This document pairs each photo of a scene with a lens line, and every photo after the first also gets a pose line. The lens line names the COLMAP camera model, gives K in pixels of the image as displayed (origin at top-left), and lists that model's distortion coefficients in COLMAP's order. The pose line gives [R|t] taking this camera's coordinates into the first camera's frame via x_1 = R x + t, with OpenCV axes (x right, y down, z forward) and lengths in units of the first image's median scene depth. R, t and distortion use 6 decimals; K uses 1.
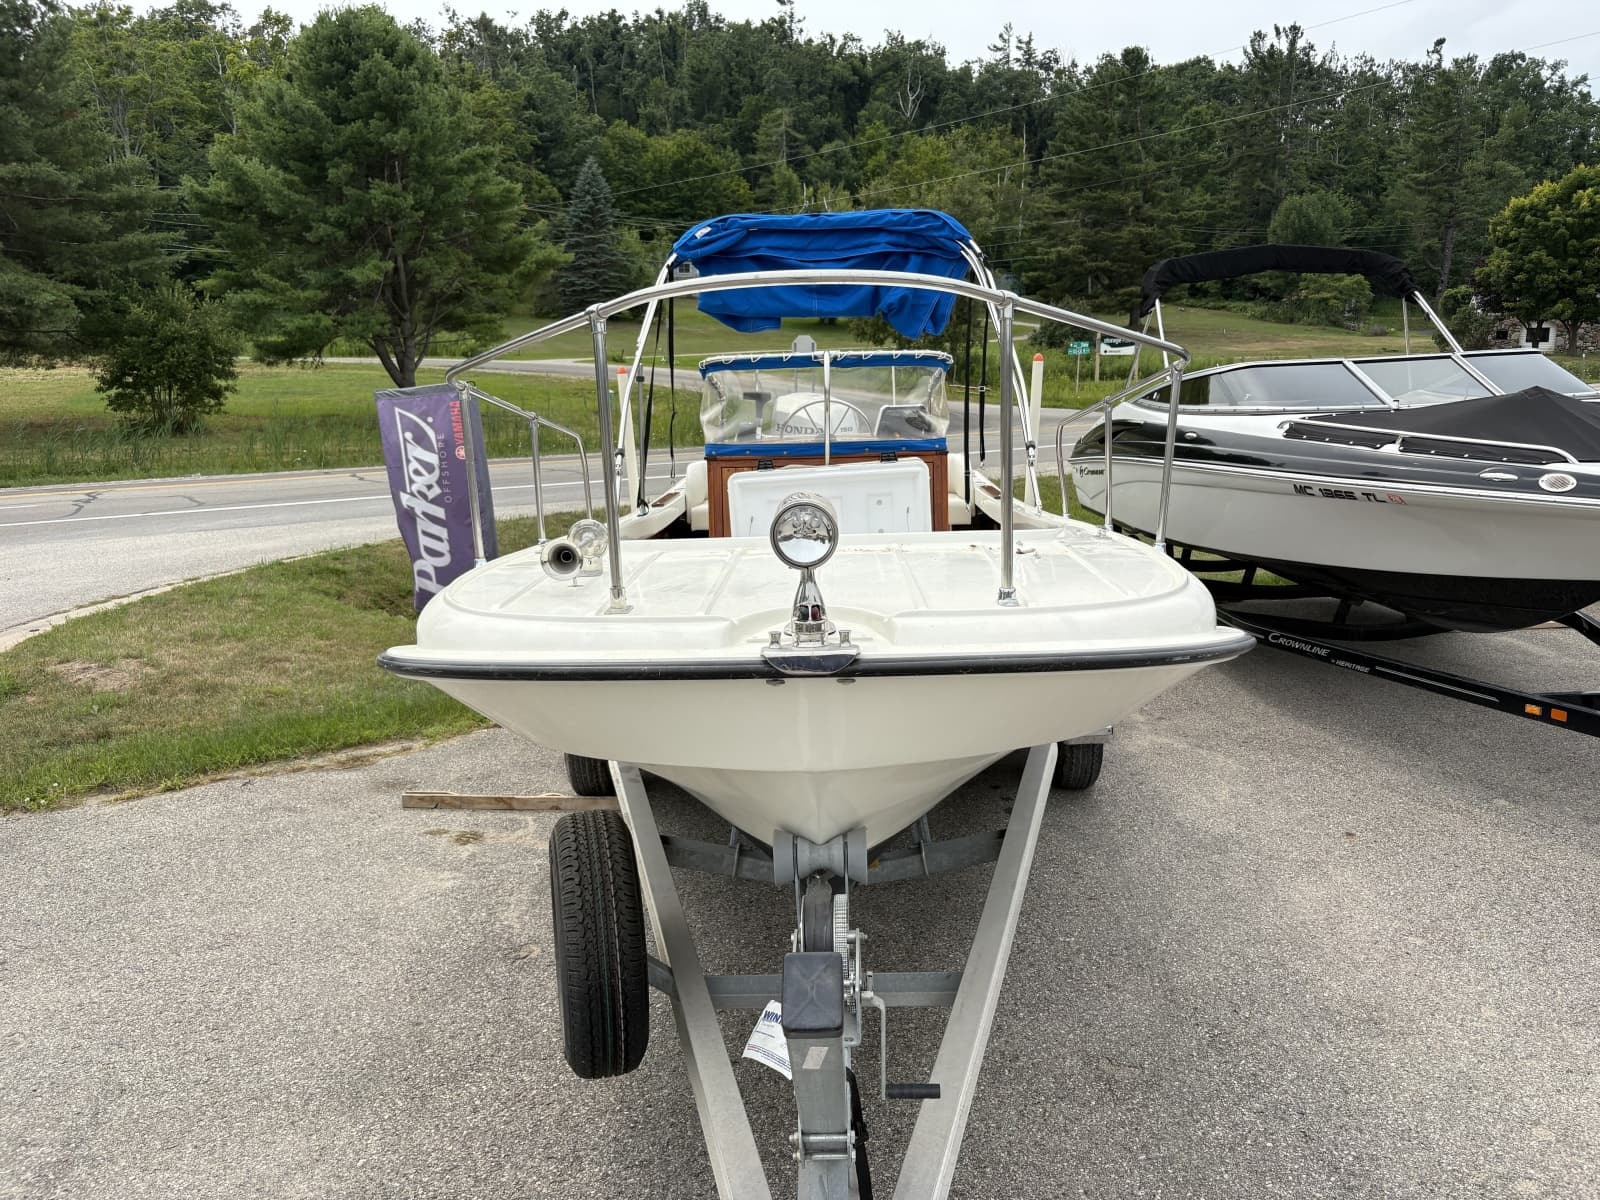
lens RADIAL K [[1209.8, 0, 806.9], [0, 1209.8, 605.2], [0, 0, 1]] dist [0.041624, -0.031657]
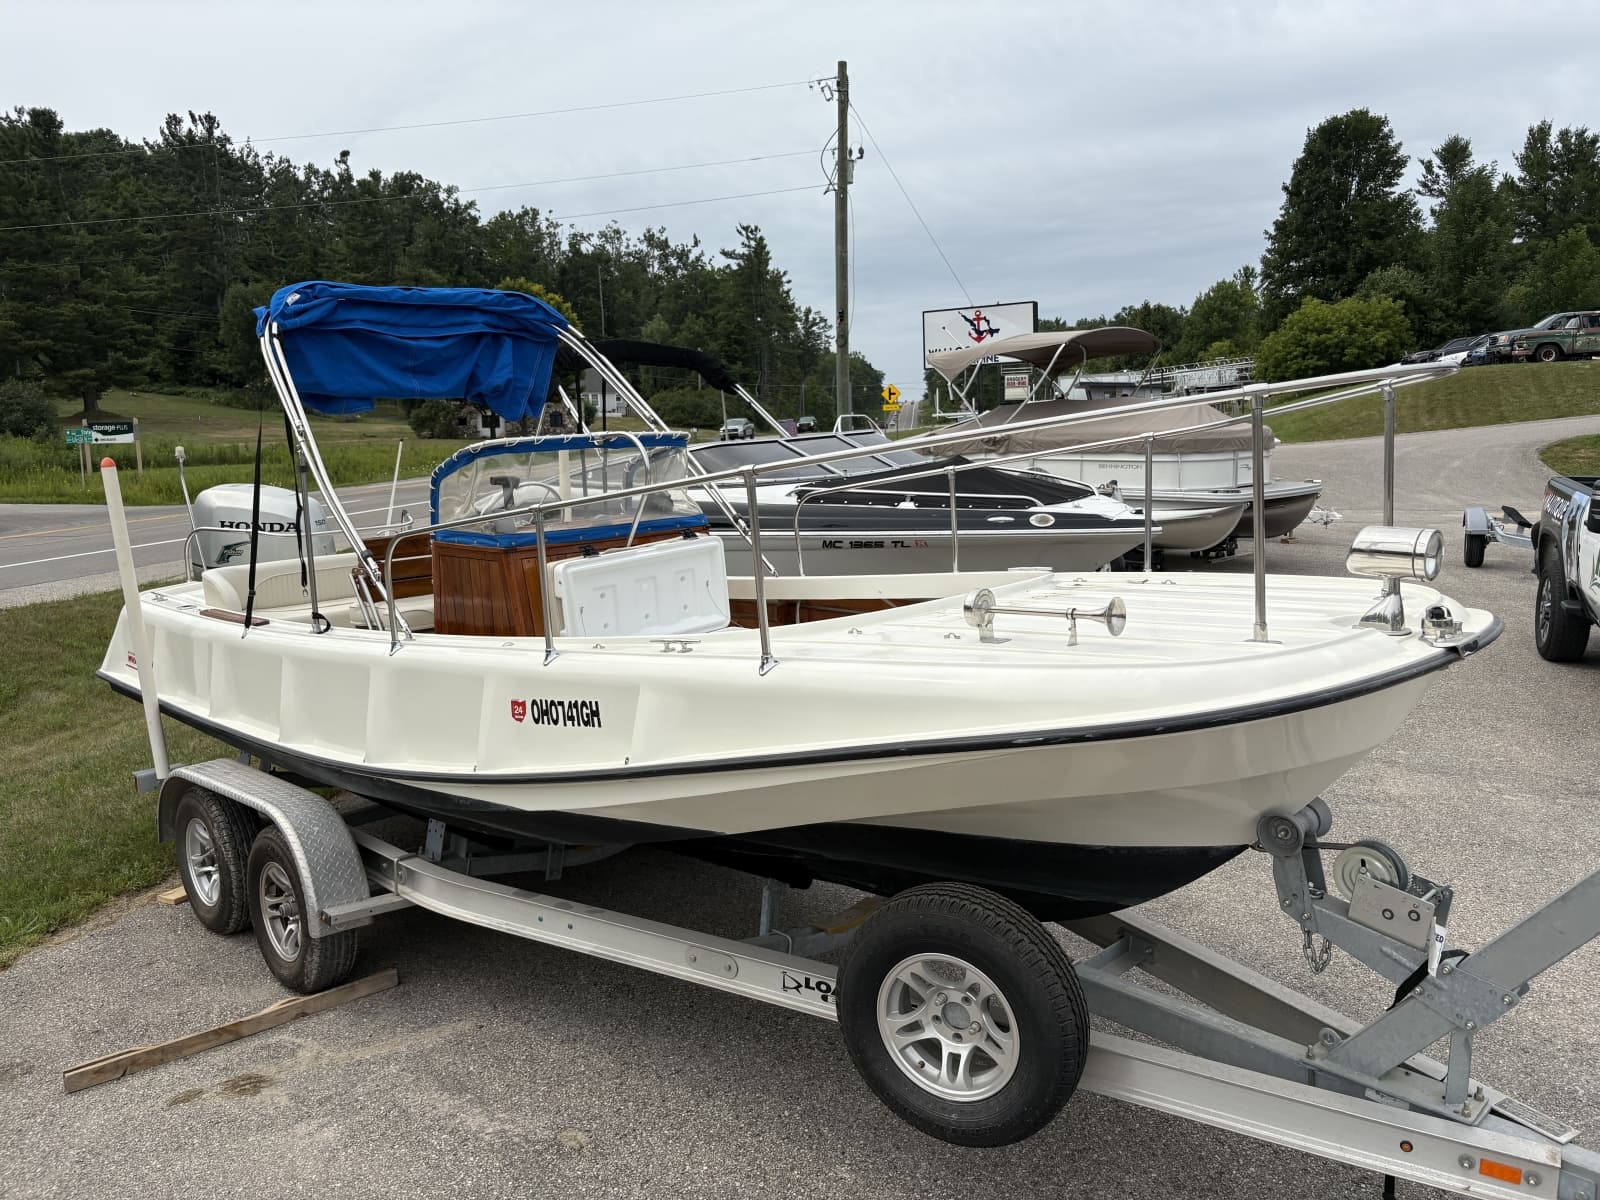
lens RADIAL K [[1220.0, 0, 796.8], [0, 1220.0, 605.4], [0, 0, 1]] dist [0.040888, -0.047647]
pose [[0.700040, -0.112595, 0.705171, -0.065114], [0.161440, 0.986879, -0.002690, -0.005025], [-0.695615, 0.115726, 0.709032, 0.023540]]
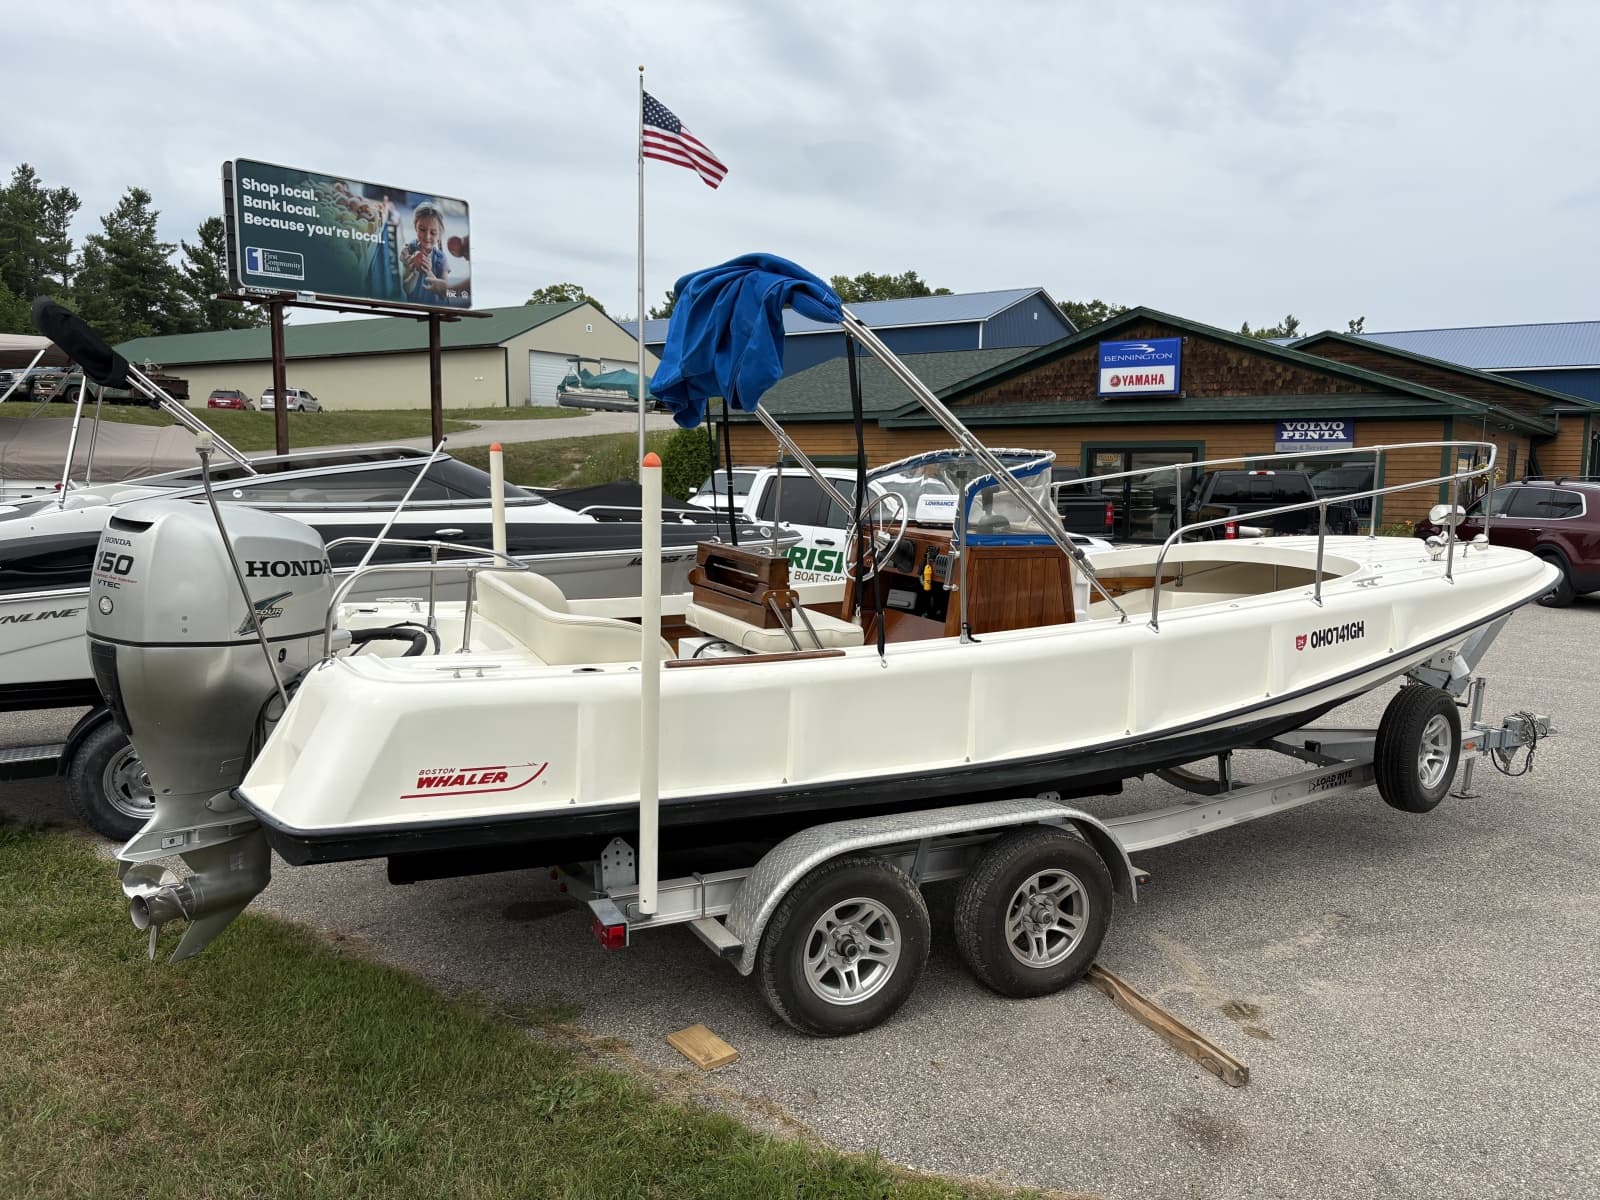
lens RADIAL K [[1220.0, 0, 796.8], [0, 1220.0, 605.4], [0, 0, 1]] dist [0.040888, -0.047647]
pose [[-0.436407, -0.104167, 0.893699, -0.105761], [0.164697, 0.967245, 0.193163, -0.035881], [-0.884547, 0.231488, -0.404956, 0.186455]]
